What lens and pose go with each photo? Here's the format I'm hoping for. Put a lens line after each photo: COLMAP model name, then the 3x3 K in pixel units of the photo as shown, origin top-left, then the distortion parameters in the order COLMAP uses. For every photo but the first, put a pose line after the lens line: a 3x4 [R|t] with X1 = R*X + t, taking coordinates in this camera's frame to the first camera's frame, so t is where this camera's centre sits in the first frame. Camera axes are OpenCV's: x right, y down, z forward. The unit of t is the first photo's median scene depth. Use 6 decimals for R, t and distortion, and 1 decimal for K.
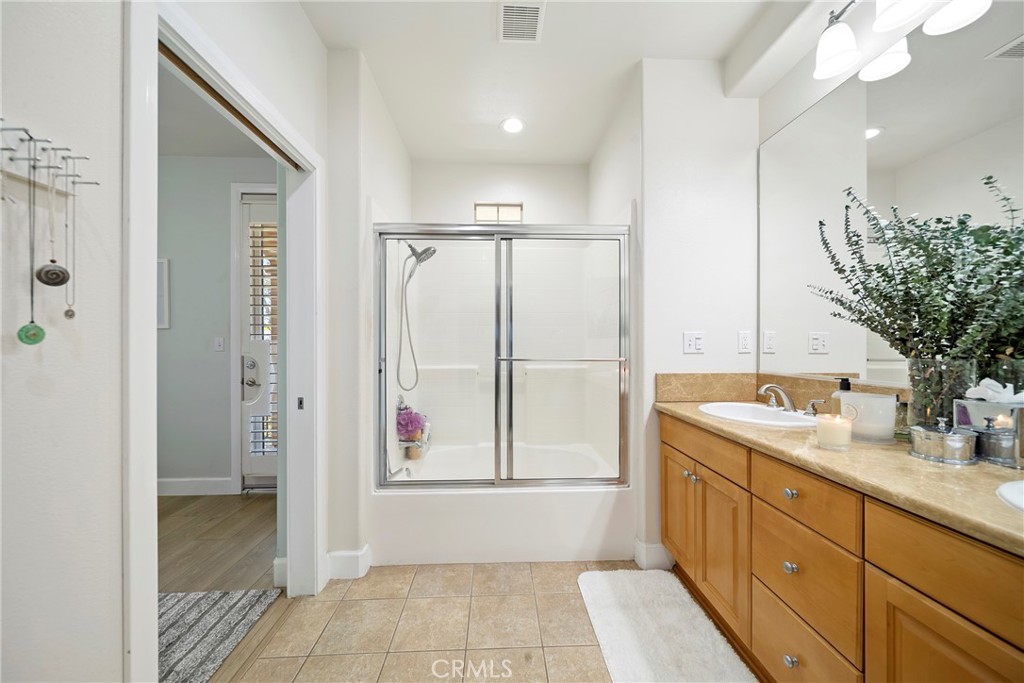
lens RADIAL K [[362.1, 0, 512.7], [0, 362.1, 345.4], [0, 0, 1]] dist [-0.002213, -0.000202]
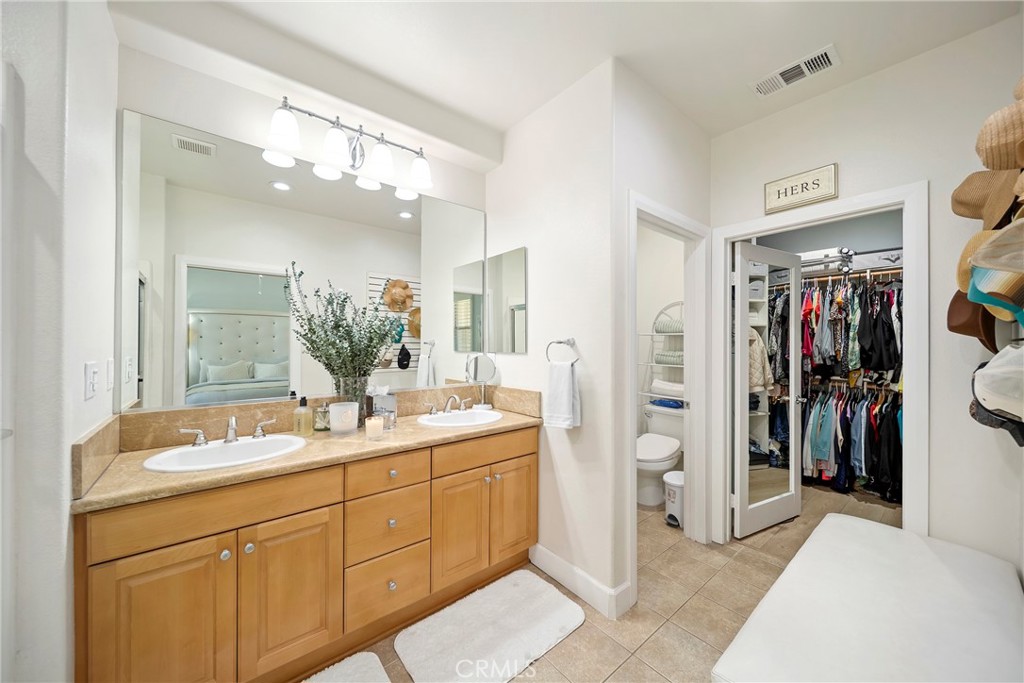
lens RADIAL K [[362.1, 0, 511.7], [0, 362.1, 343.2], [0, 0, 1]] dist [-0.002213, -0.000202]
pose [[-0.605439, 0.005016, 0.795876, -0.434527], [-0.000891, 0.999975, -0.006980, -0.072021], [-0.795891, -0.004935, -0.605420, 0.900265]]
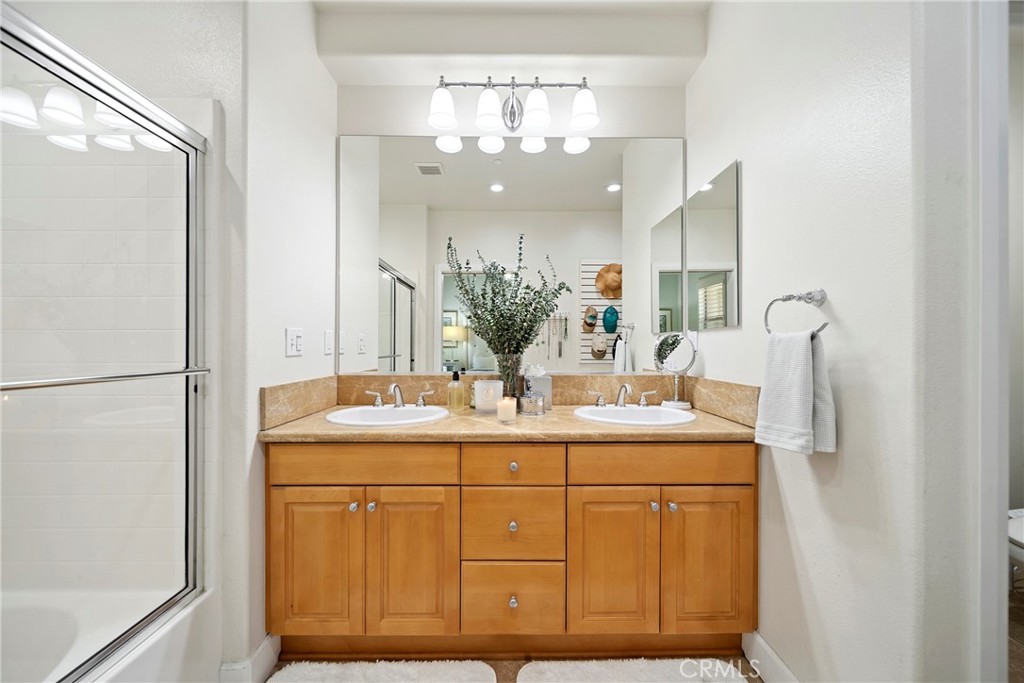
lens RADIAL K [[362.1, 0, 514.1], [0, 362.1, 346.2], [0, 0, 1]] dist [-0.002213, -0.000202]
pose [[0.027267, 0.001877, 0.999626, -0.279082], [-0.002520, 0.999995, -0.001809, 0.001372], [-0.999625, -0.002469, 0.027271, 0.571787]]
